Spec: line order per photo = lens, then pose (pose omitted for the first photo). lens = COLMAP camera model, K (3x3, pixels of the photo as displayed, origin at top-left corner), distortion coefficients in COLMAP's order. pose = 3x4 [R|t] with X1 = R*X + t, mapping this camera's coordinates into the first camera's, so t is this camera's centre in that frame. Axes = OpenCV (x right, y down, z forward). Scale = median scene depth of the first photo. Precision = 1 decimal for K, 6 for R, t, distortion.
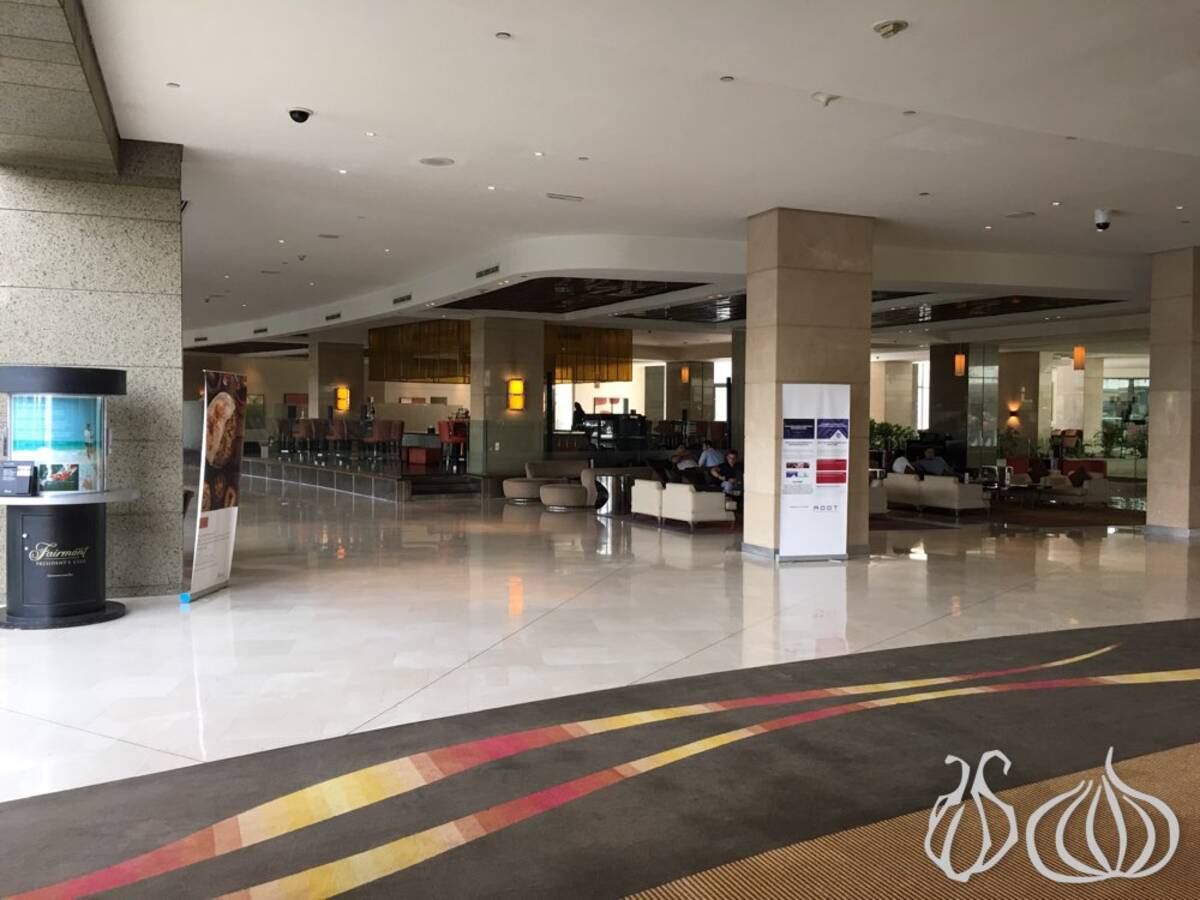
lens RADIAL K [[1044.9, 0, 604.8], [0, 1044.9, 454.0], [0, 0, 1]] dist [0.093525, -0.116090]
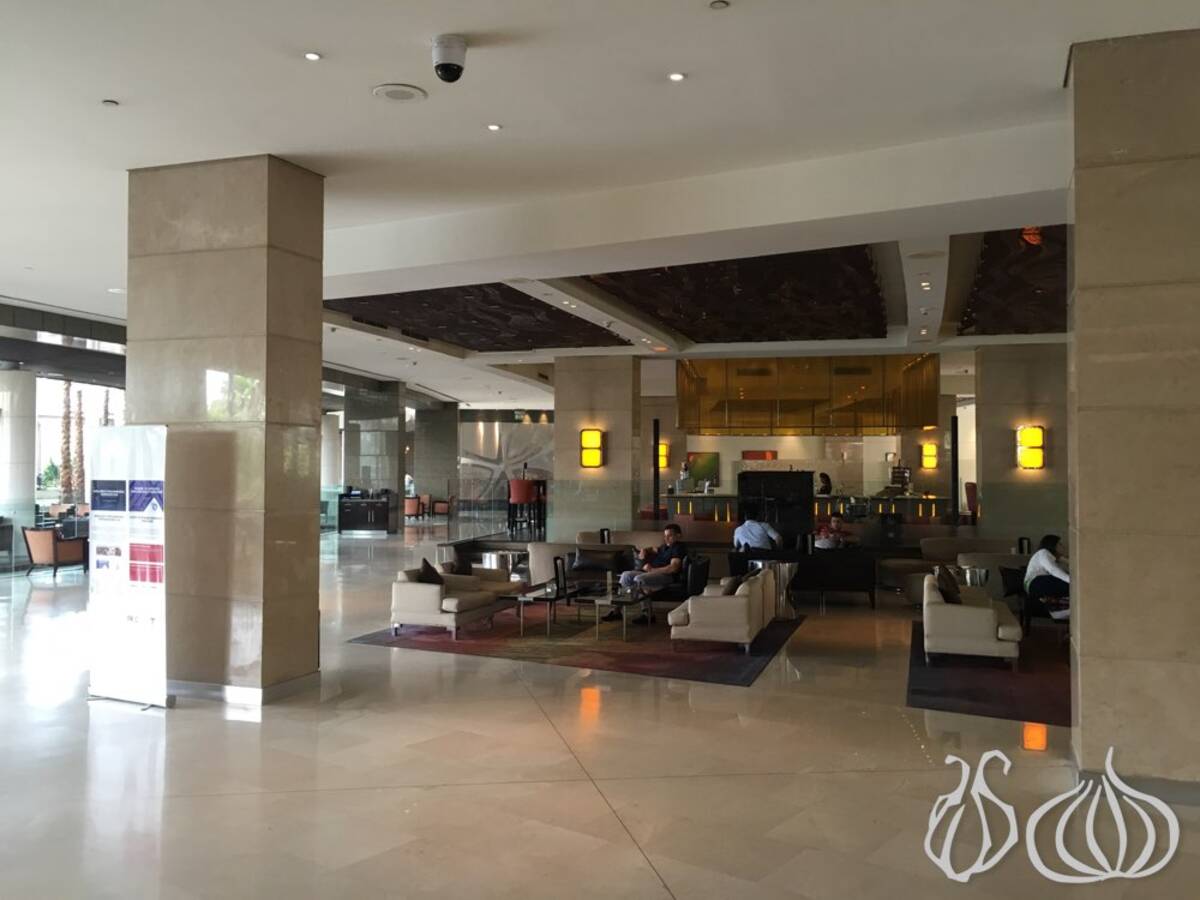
lens RADIAL K [[1044.9, 0, 604.8], [0, 1044.9, 454.0], [0, 0, 1]] dist [0.093525, -0.116090]
pose [[0.735888, -0.007102, -0.677065, 0.855870], [-0.030758, 0.998562, -0.043904, -0.029868], [0.676404, 0.053134, 0.734612, 0.715498]]
